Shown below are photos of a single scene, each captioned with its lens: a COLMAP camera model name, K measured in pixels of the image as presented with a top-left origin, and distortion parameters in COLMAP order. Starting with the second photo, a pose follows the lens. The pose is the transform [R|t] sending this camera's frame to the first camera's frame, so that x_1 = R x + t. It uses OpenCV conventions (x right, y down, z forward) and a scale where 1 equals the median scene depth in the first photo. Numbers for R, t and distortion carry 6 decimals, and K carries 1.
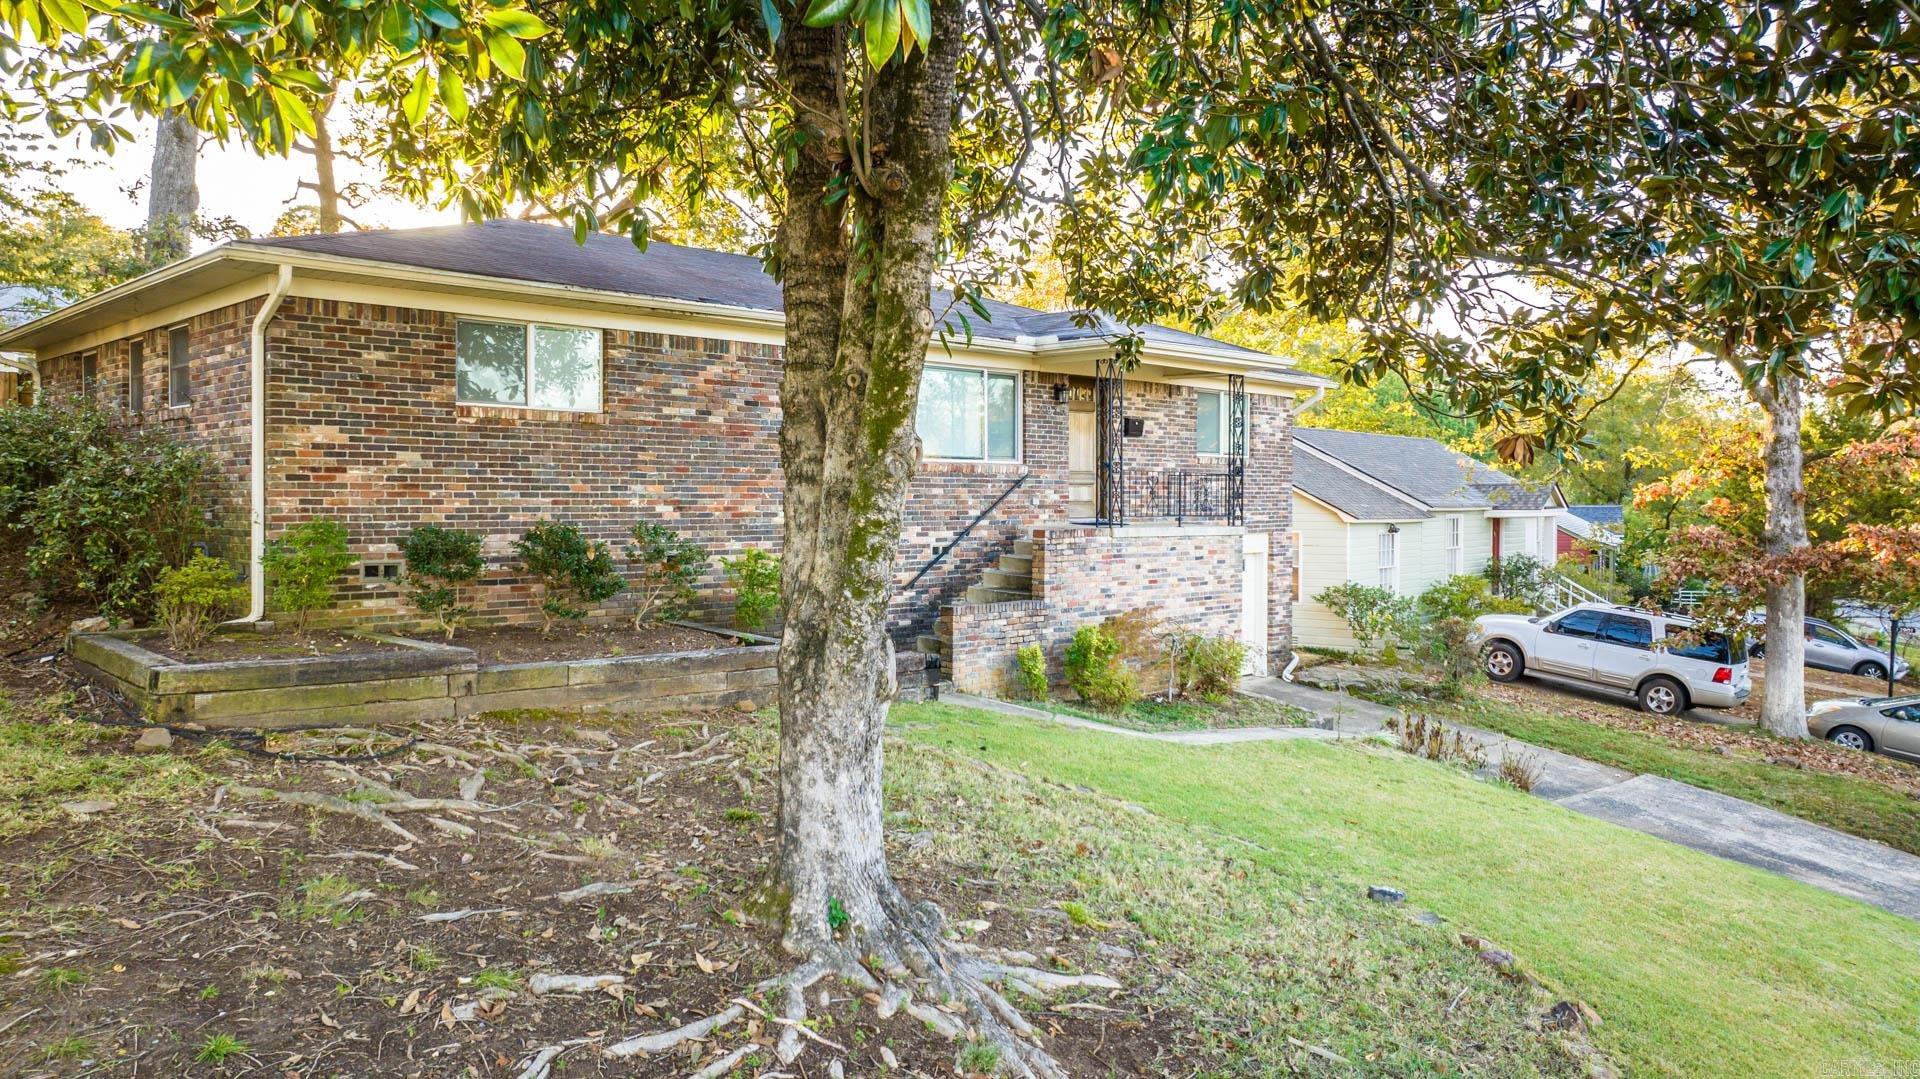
lens RADIAL K [[1355.3, 0, 959.9], [0, 1355.3, 538.6], [0, 0, 1]] dist [-0.017269, -0.004771]
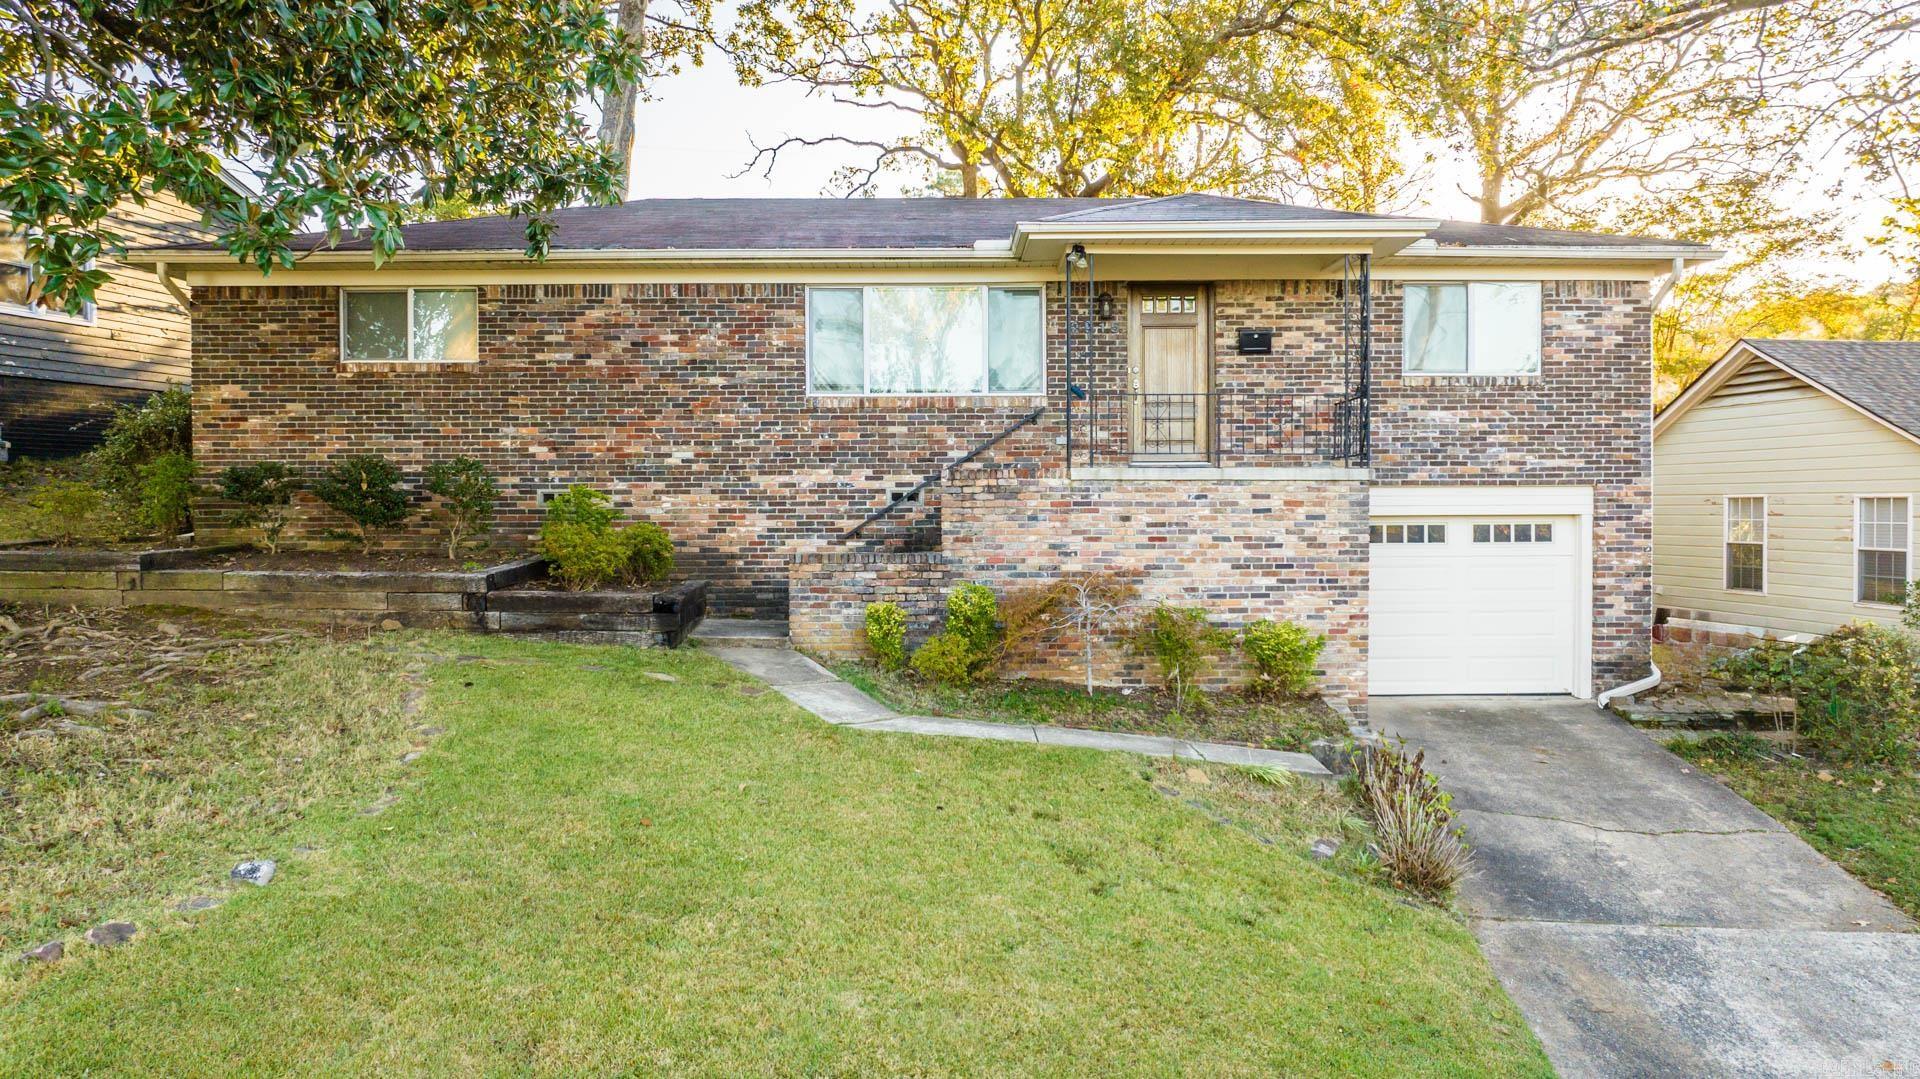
lens RADIAL K [[1355.3, 0, 955.8], [0, 1355.3, 538.4], [0, 0, 1]] dist [-0.017269, -0.004771]
pose [[0.706321, 0.014945, -0.707734, 0.759453], [-0.015317, 0.999866, 0.005827, 0.036213], [0.707726, 0.006725, 0.706455, 0.481587]]
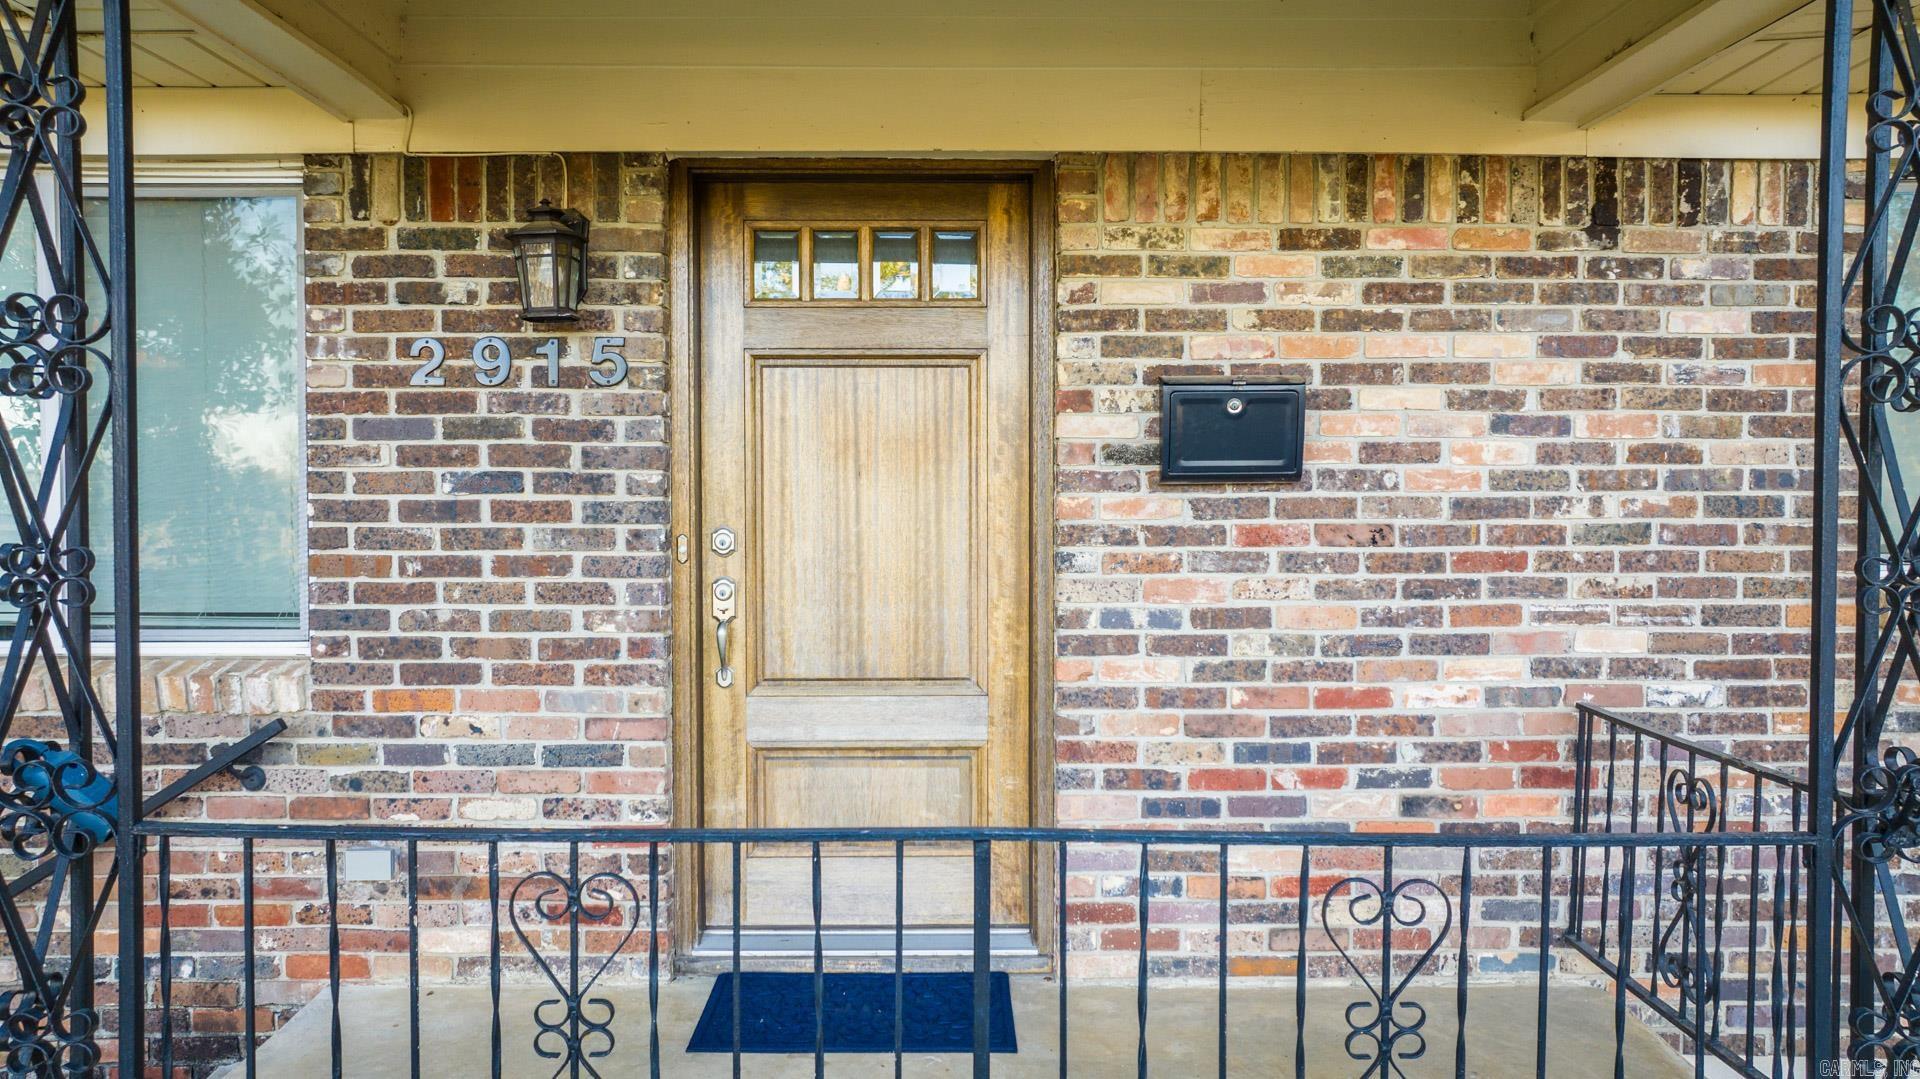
lens RADIAL K [[1355.3, 0, 955.9], [0, 1355.3, 532.1], [0, 0, 1]] dist [-0.017269, -0.004771]
pose [[0.714353, 0.024267, -0.699365, 0.308665], [-0.021686, 0.999686, 0.012537, -0.098109], [0.699450, 0.006211, 0.714655, 1.185465]]
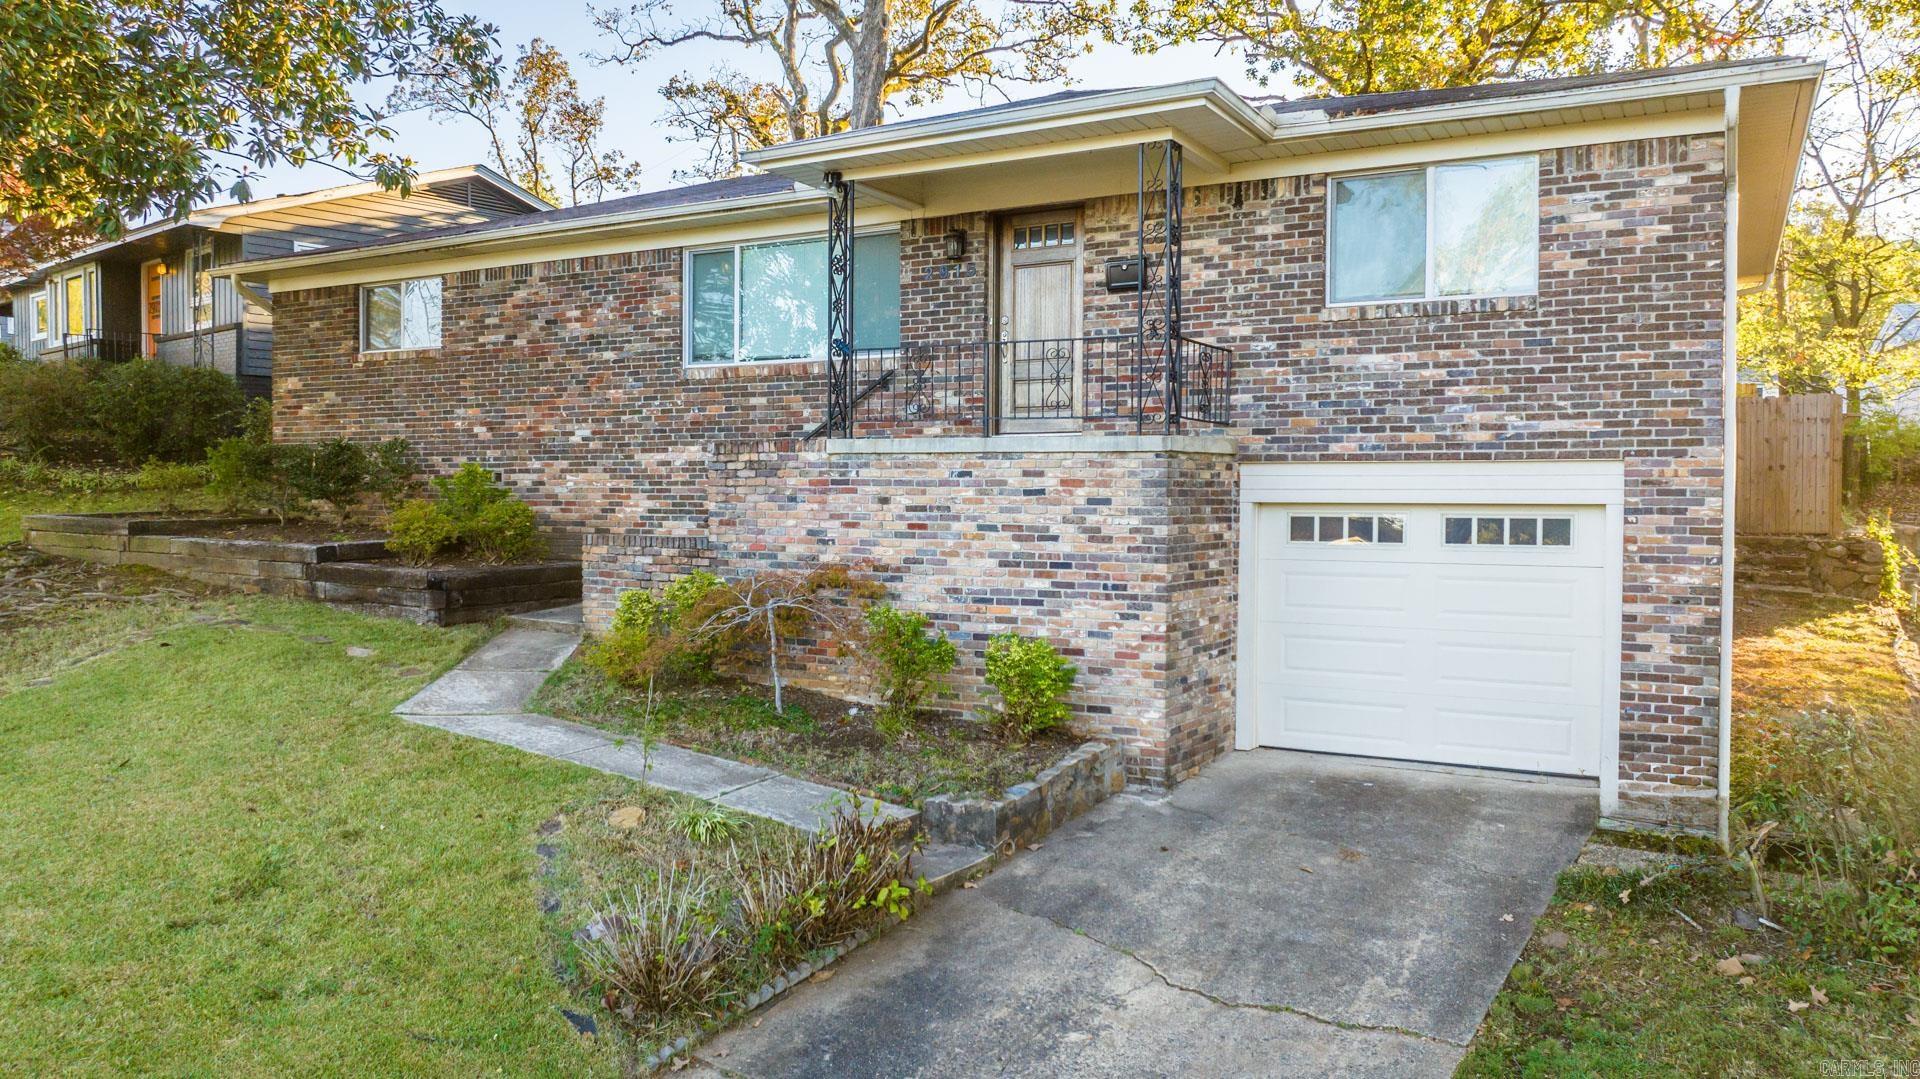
lens RADIAL K [[1355.3, 0, 958.7], [0, 1355.3, 539.4], [0, 0, 1]] dist [-0.017269, -0.004771]
pose [[0.266002, 0.029112, -0.963533, 0.933848], [-0.033689, 0.999214, 0.020889, 0.030540], [0.963384, 0.026904, 0.266774, 1.078627]]
